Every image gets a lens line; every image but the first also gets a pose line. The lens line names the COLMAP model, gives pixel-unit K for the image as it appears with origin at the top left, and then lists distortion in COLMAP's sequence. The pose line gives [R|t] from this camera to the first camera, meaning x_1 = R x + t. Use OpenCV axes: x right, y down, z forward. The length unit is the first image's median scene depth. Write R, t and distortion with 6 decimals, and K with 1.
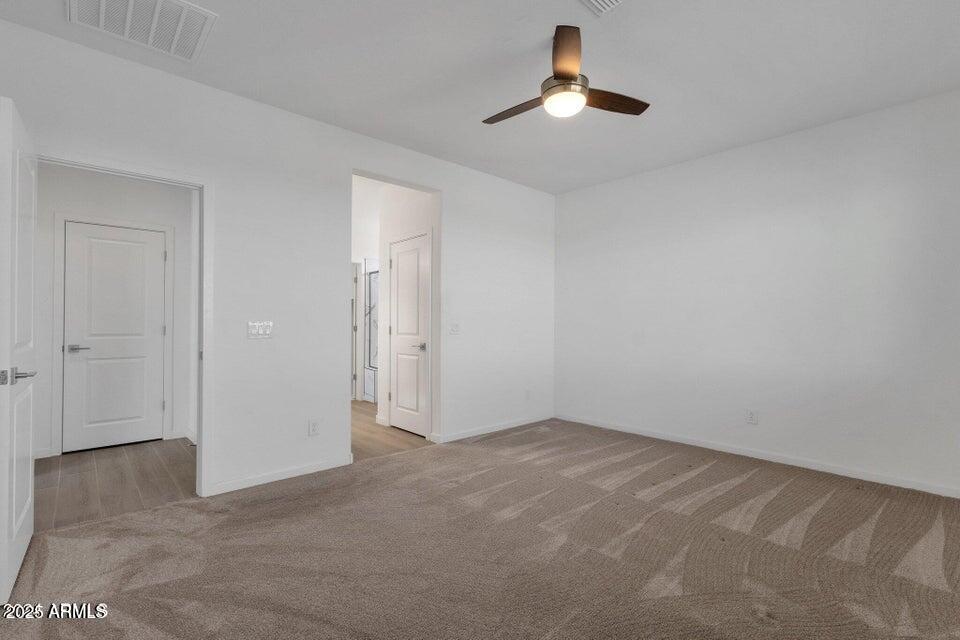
lens RADIAL K [[441.3, 0, 479.3], [0, 441.3, 322.9], [0, 0, 1]] dist [-0.000562, 0.000572]
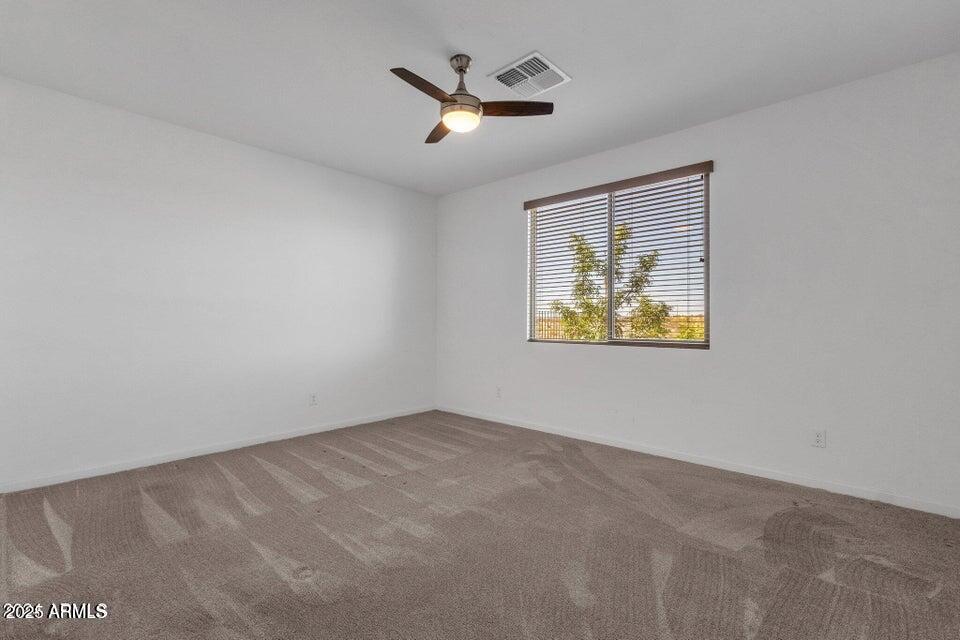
lens RADIAL K [[441.3, 0, 479.9], [0, 441.3, 319.5], [0, 0, 1]] dist [-0.000562, 0.000572]
pose [[-0.094284, -0.001711, 0.995544, -0.675946], [-0.011073, 0.999938, 0.000670, -0.002352], [-0.995484, -0.010961, -0.094297, 0.778853]]
